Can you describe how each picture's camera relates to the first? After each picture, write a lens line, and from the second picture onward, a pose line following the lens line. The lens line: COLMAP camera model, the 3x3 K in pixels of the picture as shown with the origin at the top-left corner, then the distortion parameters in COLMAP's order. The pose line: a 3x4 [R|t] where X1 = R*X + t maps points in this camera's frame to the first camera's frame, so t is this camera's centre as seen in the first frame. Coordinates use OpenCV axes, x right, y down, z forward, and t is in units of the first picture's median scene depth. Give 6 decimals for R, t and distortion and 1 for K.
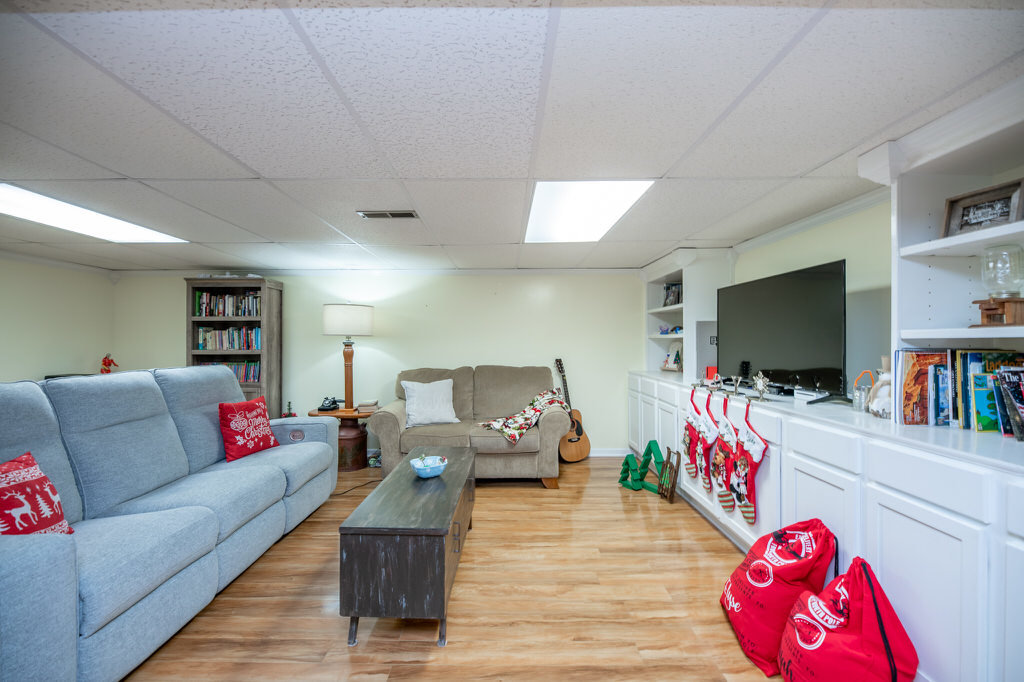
lens RADIAL K [[459.8, 0, 544.0], [0, 459.8, 338.2], [0, 0, 1]] dist [-0.011059, -0.000438]
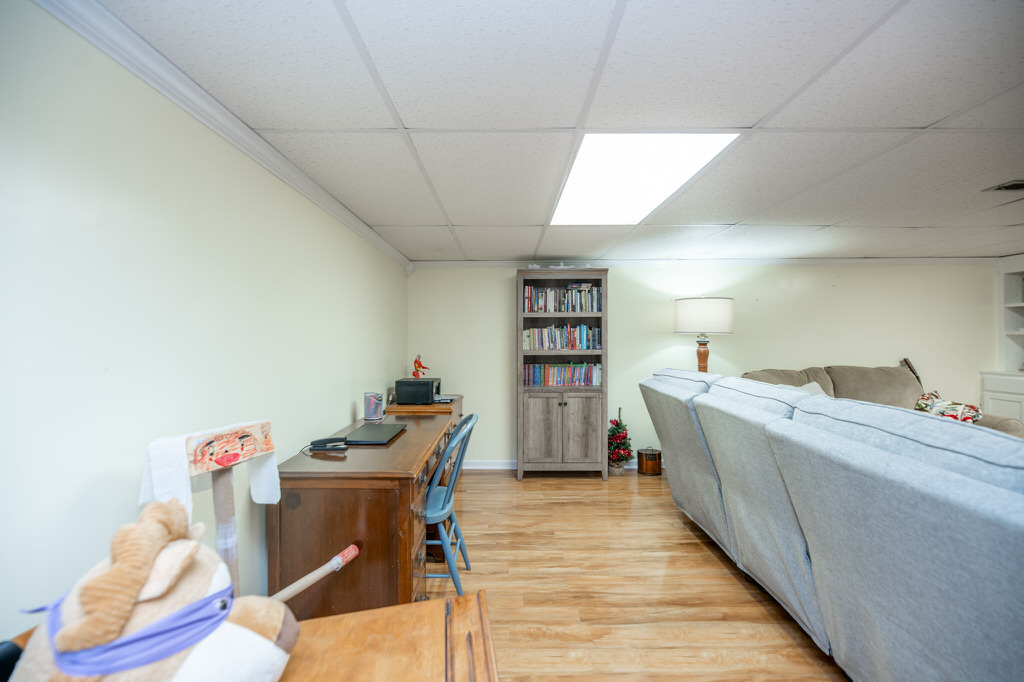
lens RADIAL K [[443.3, 0, 501.1], [0, 443.3, 338.9], [0, 0, 1]] dist [0.000032, -0.000198]
pose [[0.999924, -0.004120, 0.011630, -0.795322], [0.004020, 0.999955, 0.008560, -0.003580], [-0.011665, -0.008513, 0.999896, 0.135883]]
